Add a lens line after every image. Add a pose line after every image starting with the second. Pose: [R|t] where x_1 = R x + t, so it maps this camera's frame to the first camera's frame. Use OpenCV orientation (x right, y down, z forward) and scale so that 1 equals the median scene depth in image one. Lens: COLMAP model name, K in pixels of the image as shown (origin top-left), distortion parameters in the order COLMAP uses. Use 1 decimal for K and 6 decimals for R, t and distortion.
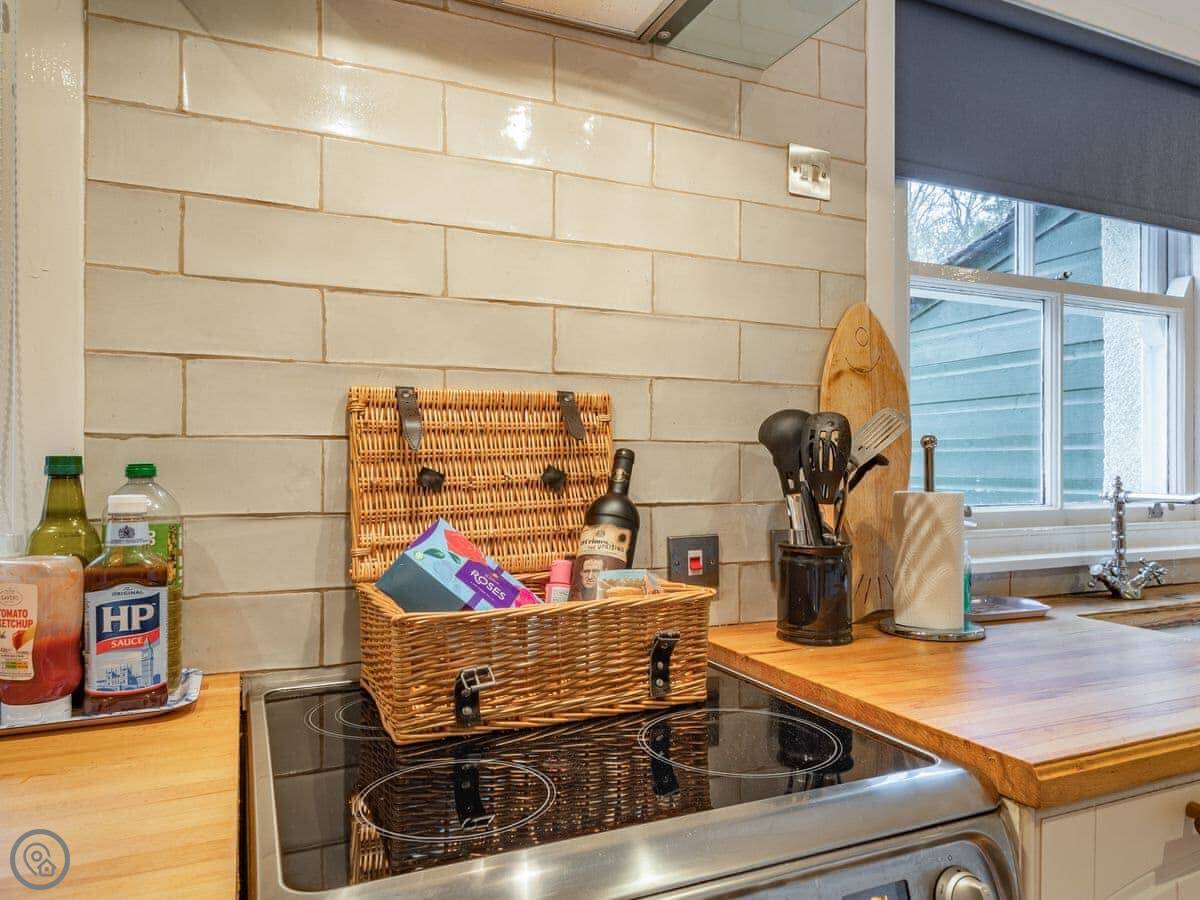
lens RADIAL K [[790.4, 0, 570.8], [0, 790.4, 463.0], [0, 0, 1]] dist [0.006620, -0.002065]
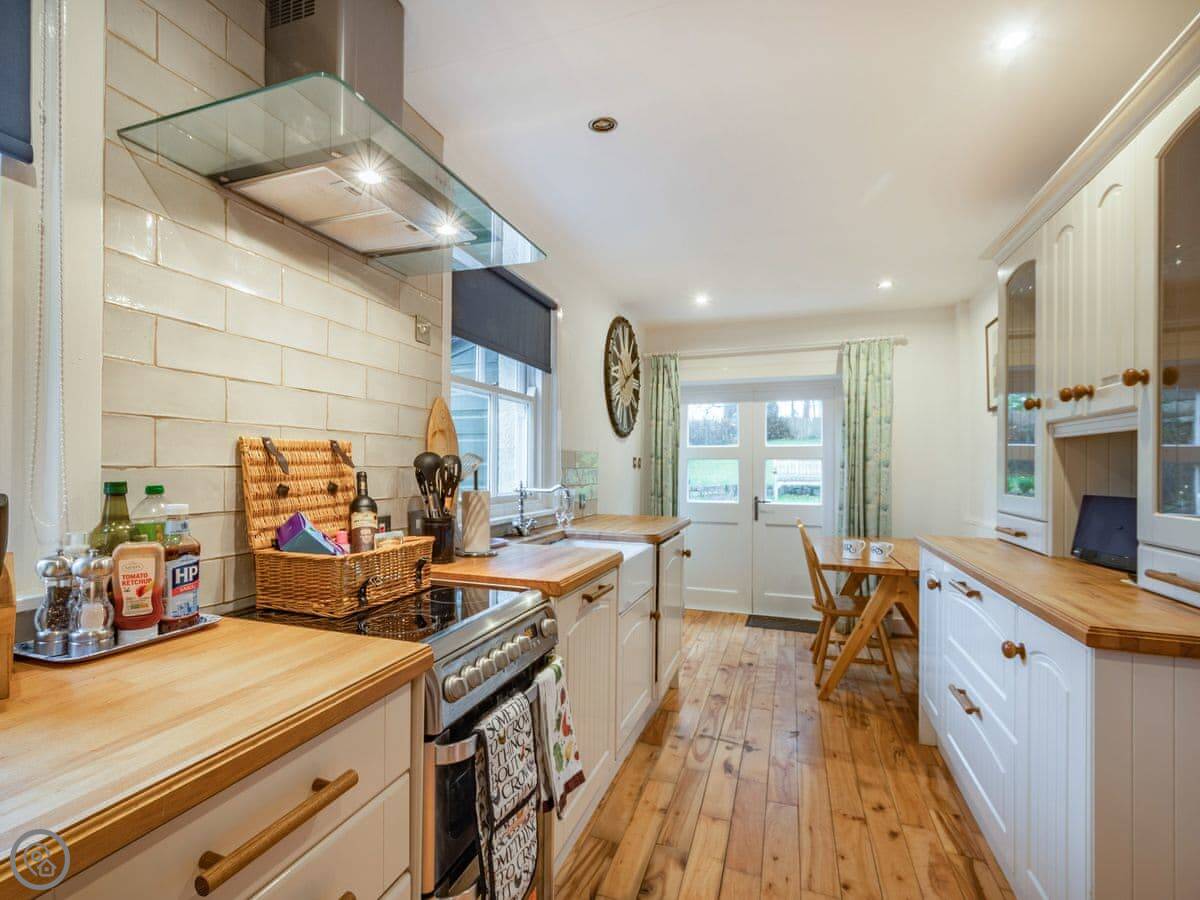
lens RADIAL K [[615.9, 0, 570.1], [0, 615.9, 467.3], [0, 0, 1]] dist [0.012987, -0.000451]
pose [[0.679740, 0.004789, 0.733437, -0.727497], [-0.008351, 0.999964, 0.001210, -0.036659], [-0.733405, -0.006947, 0.679756, -0.404389]]
